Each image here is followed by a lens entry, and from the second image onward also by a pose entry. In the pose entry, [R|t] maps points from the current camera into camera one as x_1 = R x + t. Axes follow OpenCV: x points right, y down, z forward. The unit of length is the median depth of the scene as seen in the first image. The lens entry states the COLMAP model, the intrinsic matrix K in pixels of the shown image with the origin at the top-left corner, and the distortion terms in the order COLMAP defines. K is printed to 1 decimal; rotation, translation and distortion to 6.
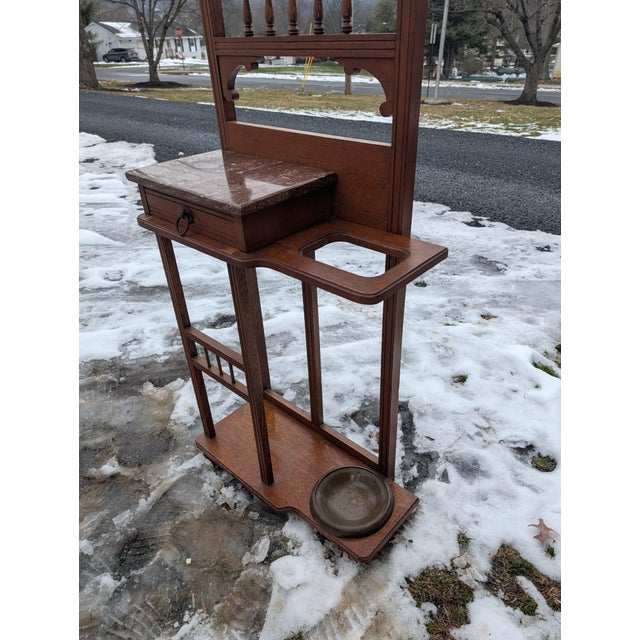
lens RADIAL K [[464.0, 0, 329.1], [0, 464.0, 322.2], [0, 0, 1]] dist [0.009970, 0.002427]
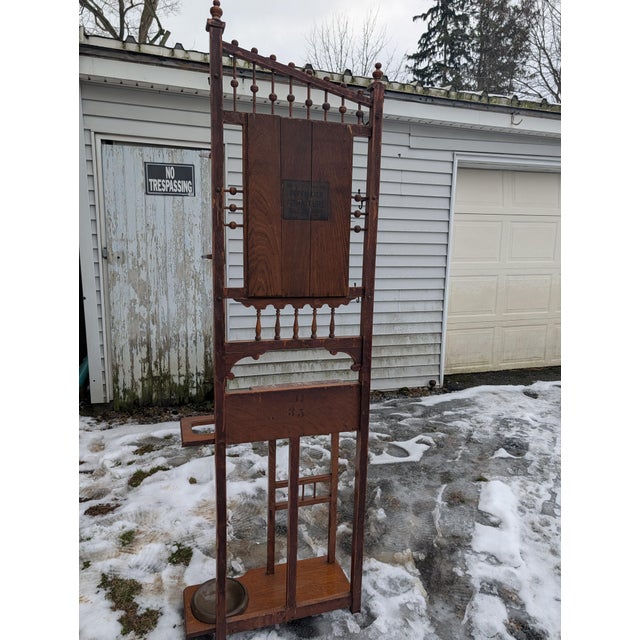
lens RADIAL K [[469.9, 0, 316.1], [0, 469.9, 310.9], [0, 0, 1]] dist [-0.005235, 0.003199]
pose [[-0.506601, 0.138867, -0.850924, 0.776776], [-0.465682, 0.786528, 0.405604, -0.813764], [0.725600, 0.601739, -0.333788, 0.887613]]
